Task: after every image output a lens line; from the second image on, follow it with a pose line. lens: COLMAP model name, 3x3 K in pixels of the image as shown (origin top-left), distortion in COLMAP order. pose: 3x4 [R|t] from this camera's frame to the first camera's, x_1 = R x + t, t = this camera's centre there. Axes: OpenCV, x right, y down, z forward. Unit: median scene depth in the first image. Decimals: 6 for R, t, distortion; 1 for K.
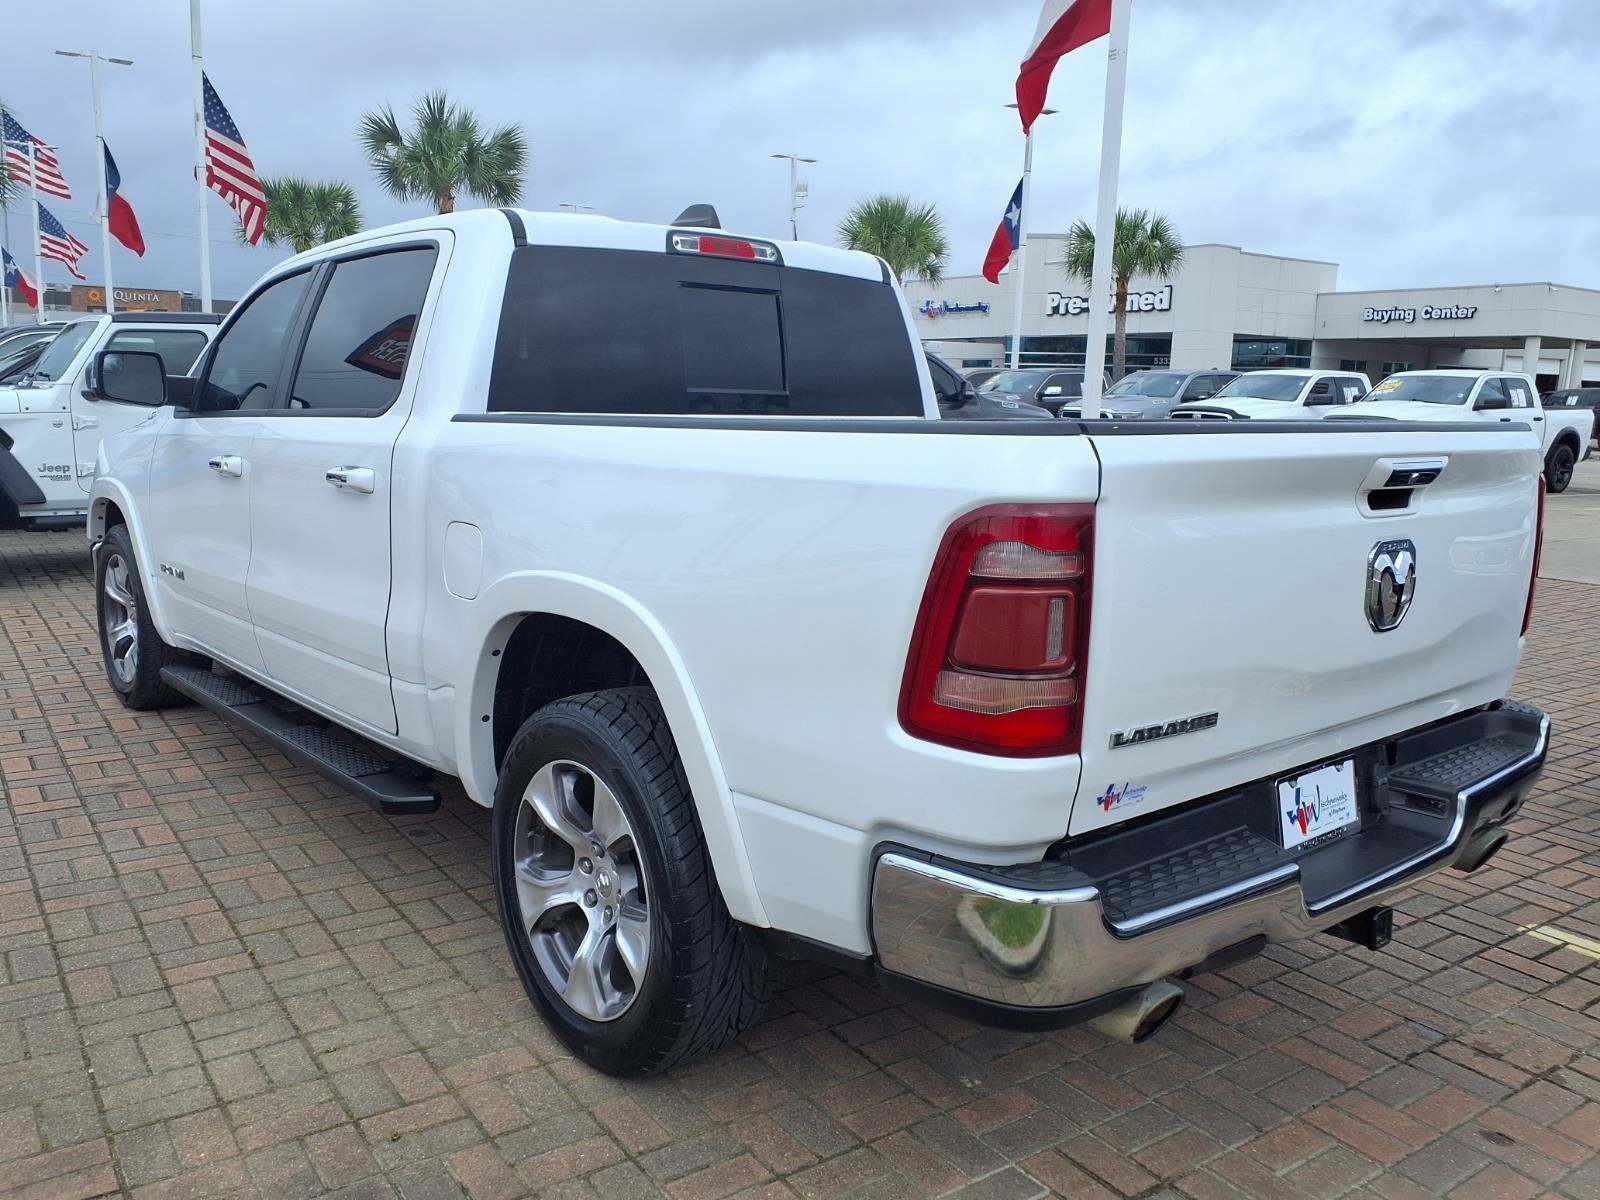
lens RADIAL K [[1289.8, 0, 800.0], [0, 1289.8, 600.0], [0, 0, 1]] dist [-0.032340, -0.003586]
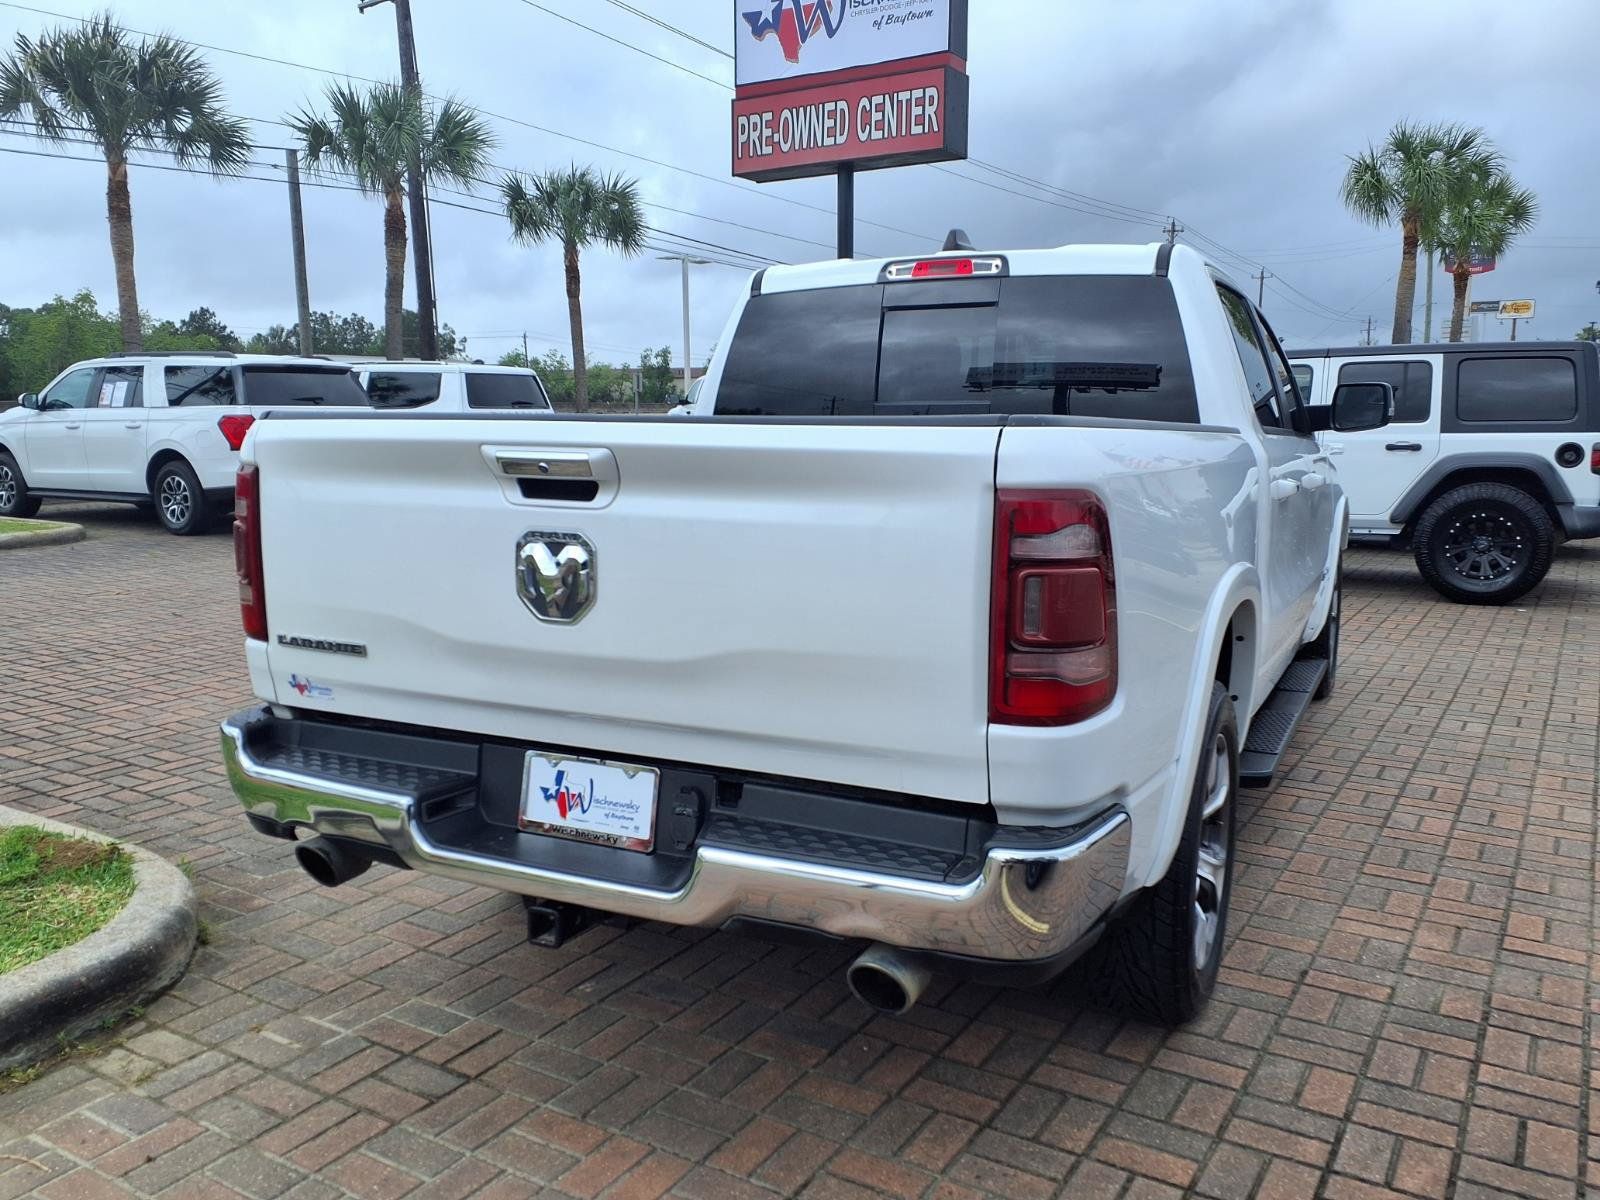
lens RADIAL K [[1267.9, 0, 800.0], [0, 1267.9, 600.0], [0, 0, 1]] dist [0.063688, -0.001164]
pose [[0.399055, 0.112610, -0.909986, 1.374598], [-0.136164, 0.988704, 0.062640, -0.077585], [0.906761, 0.098910, 0.409880, 0.743090]]
